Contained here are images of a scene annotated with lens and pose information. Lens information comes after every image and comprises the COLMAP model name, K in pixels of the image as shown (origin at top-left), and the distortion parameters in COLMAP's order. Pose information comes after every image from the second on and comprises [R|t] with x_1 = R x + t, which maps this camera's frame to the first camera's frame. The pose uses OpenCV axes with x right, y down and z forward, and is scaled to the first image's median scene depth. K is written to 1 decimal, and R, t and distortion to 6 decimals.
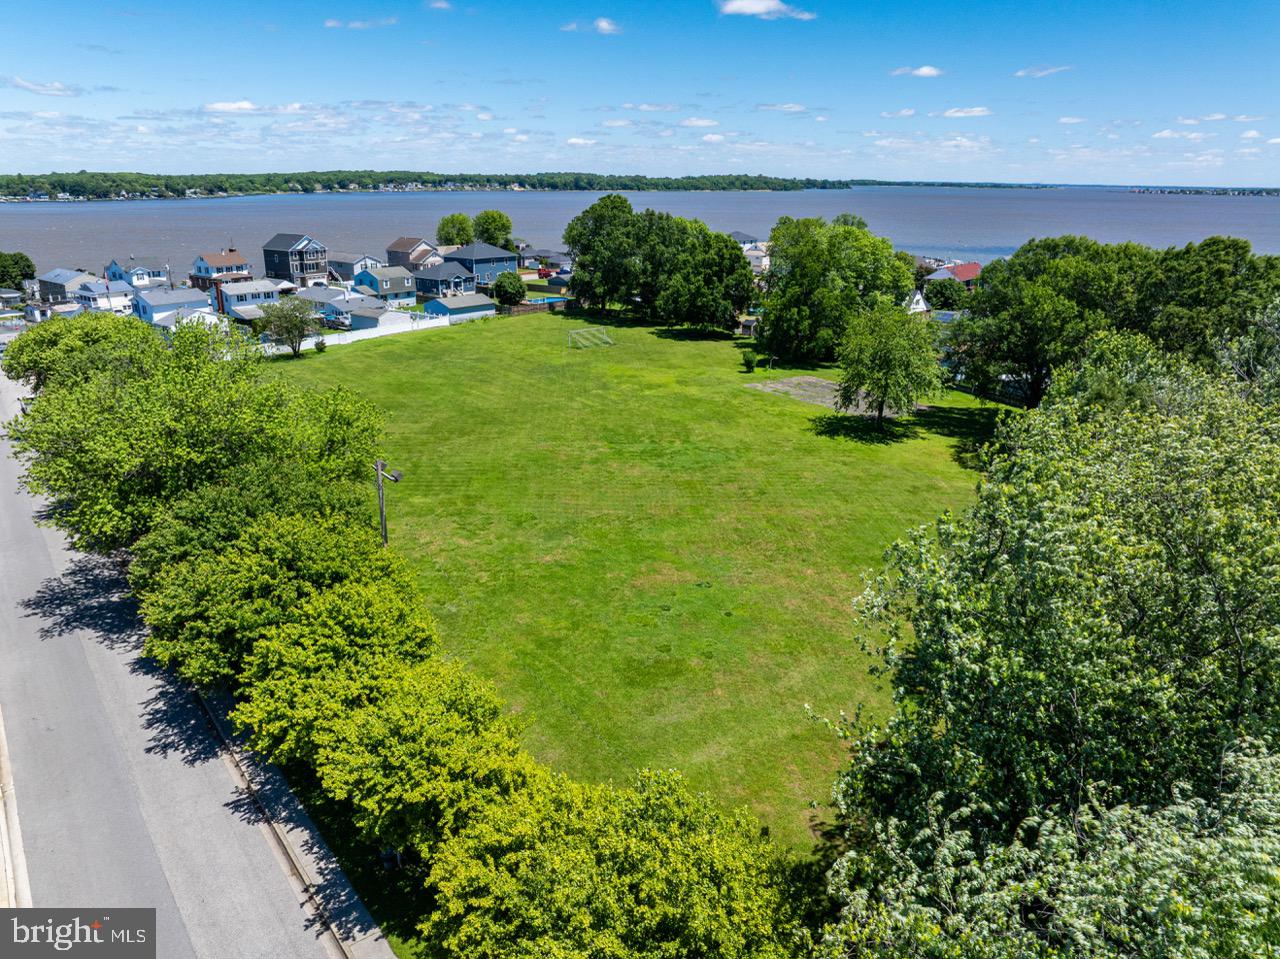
lens RADIAL K [[905.1, 0, 638.8], [0, 905.1, 480.4], [0, 0, 1]] dist [-0.044472, 0.014251]
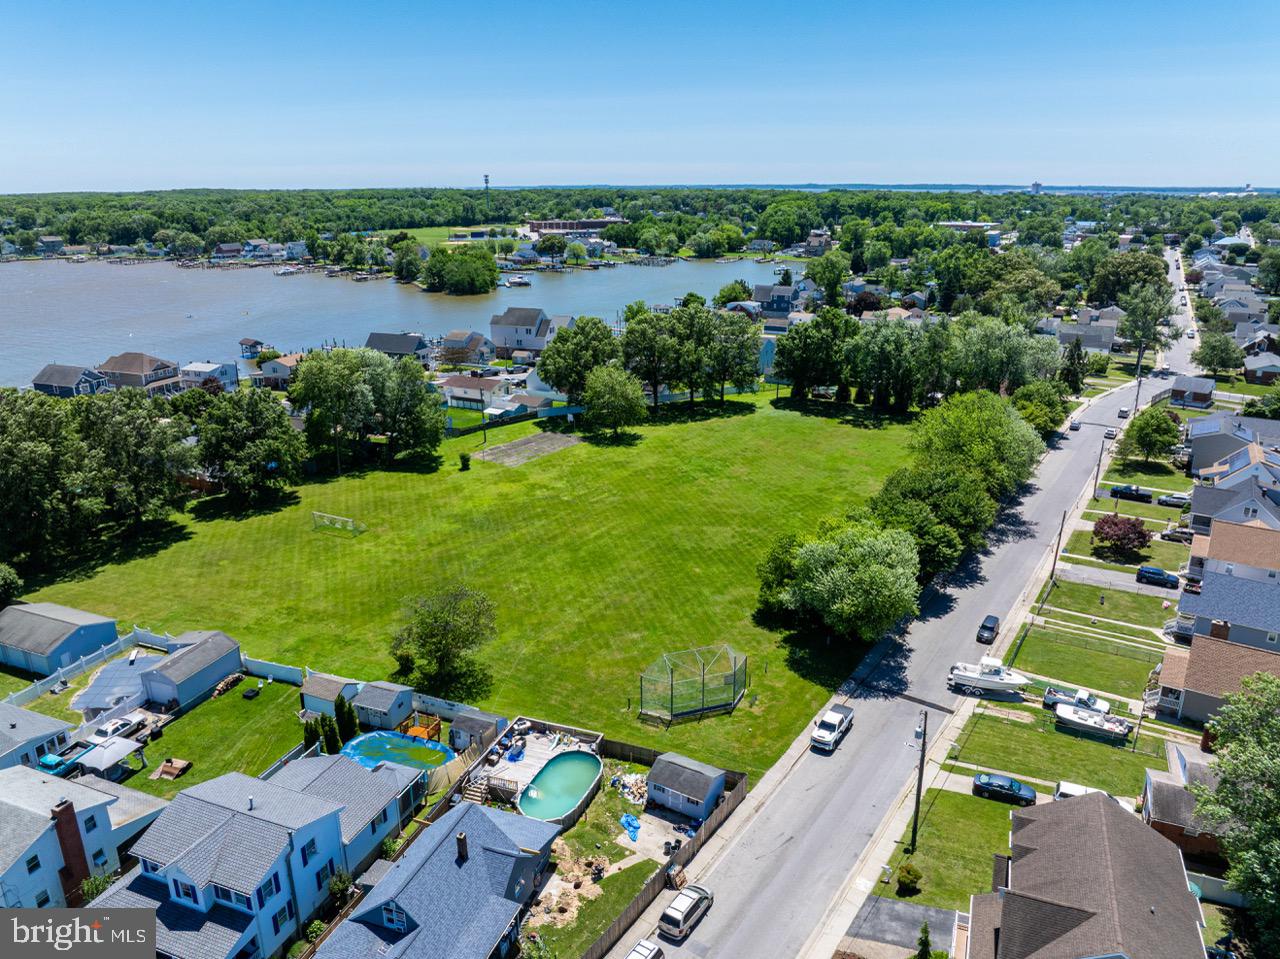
lens RADIAL K [[905.1, 0, 639.7], [0, 905.1, 481.0], [0, 0, 1]] dist [-0.044472, 0.014251]
pose [[-0.317663, -0.305313, 0.897705, -1.472964], [0.303720, 0.864099, 0.401358, -0.730308], [-0.898245, 0.400147, -0.181762, 1.410438]]
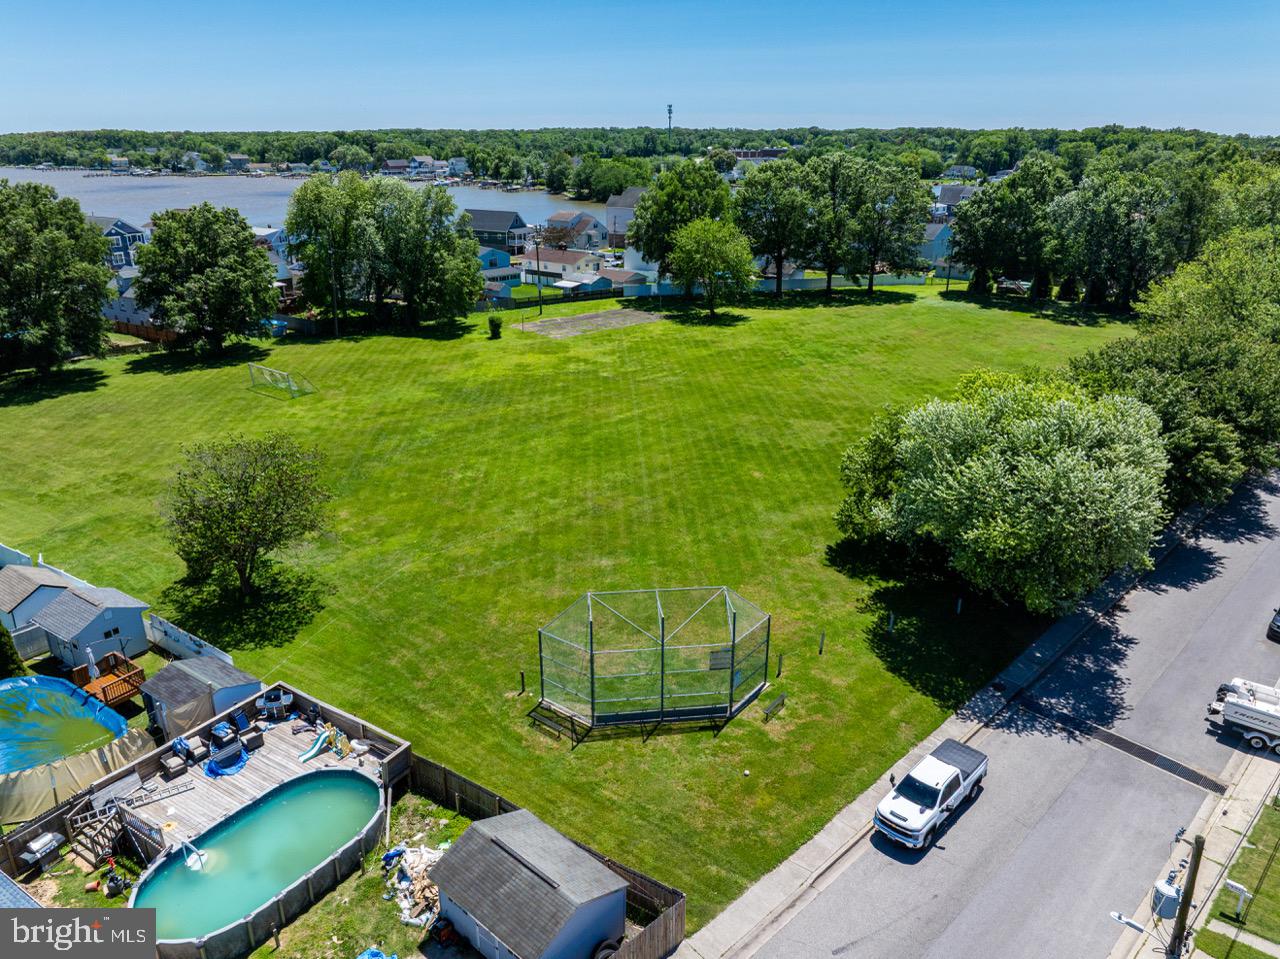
lens RADIAL K [[905.1, 0, 639.8], [0, 905.1, 472.7], [0, 0, 1]] dist [-0.044472, 0.014251]
pose [[-0.113490, -0.355280, 0.927845, -1.104561], [0.315233, 0.872750, 0.372741, -0.410306], [-0.942204, 0.334790, 0.012948, 1.241659]]
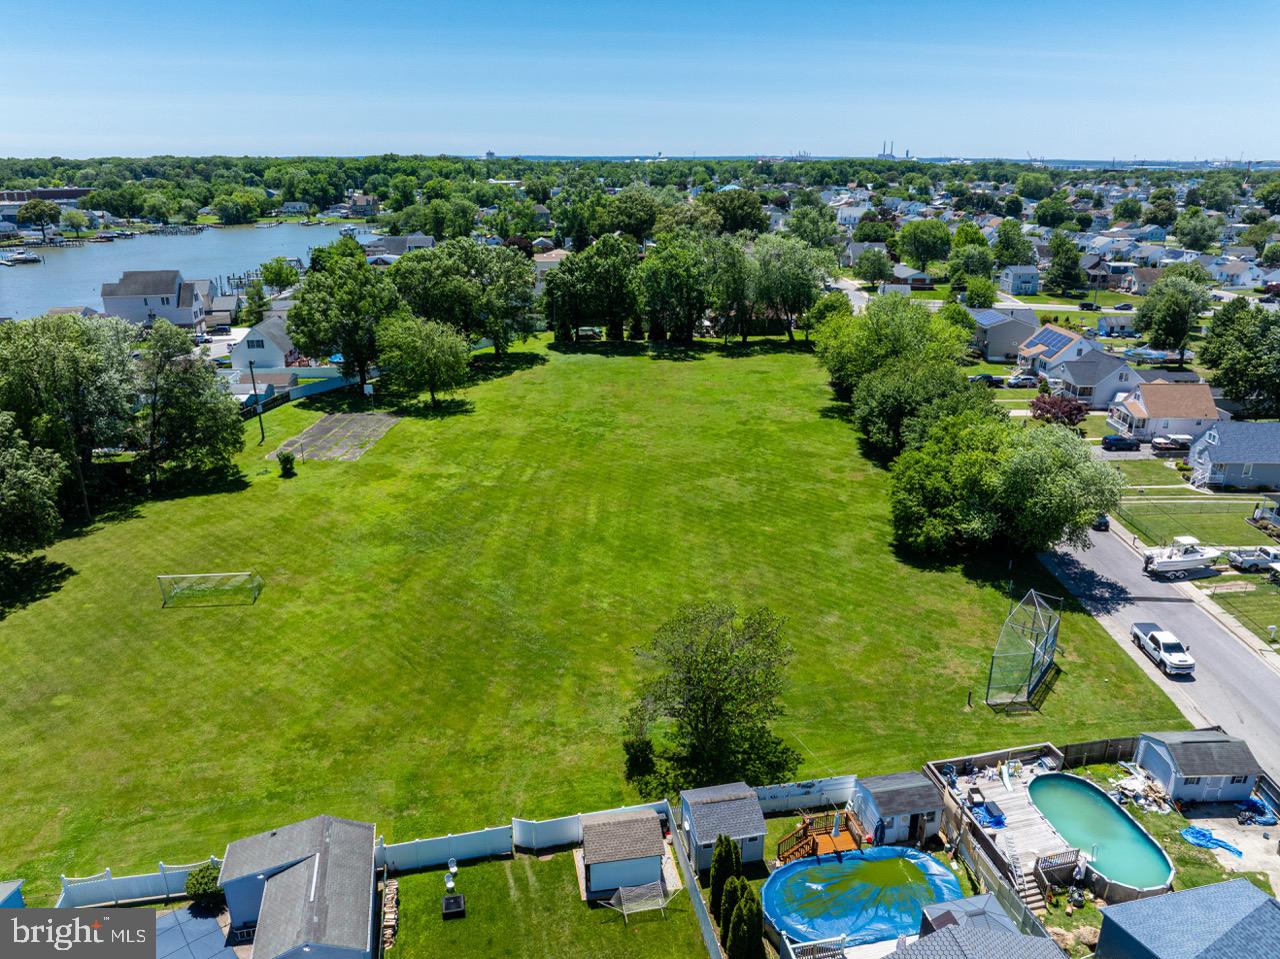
lens RADIAL K [[905.1, 0, 644.8], [0, 905.1, 479.8], [0, 0, 1]] dist [-0.044472, 0.014251]
pose [[-0.783806, -0.220554, 0.580521, -0.865783], [0.189144, 0.805606, 0.561447, -0.724942], [-0.591501, 0.549868, -0.589722, 1.803129]]
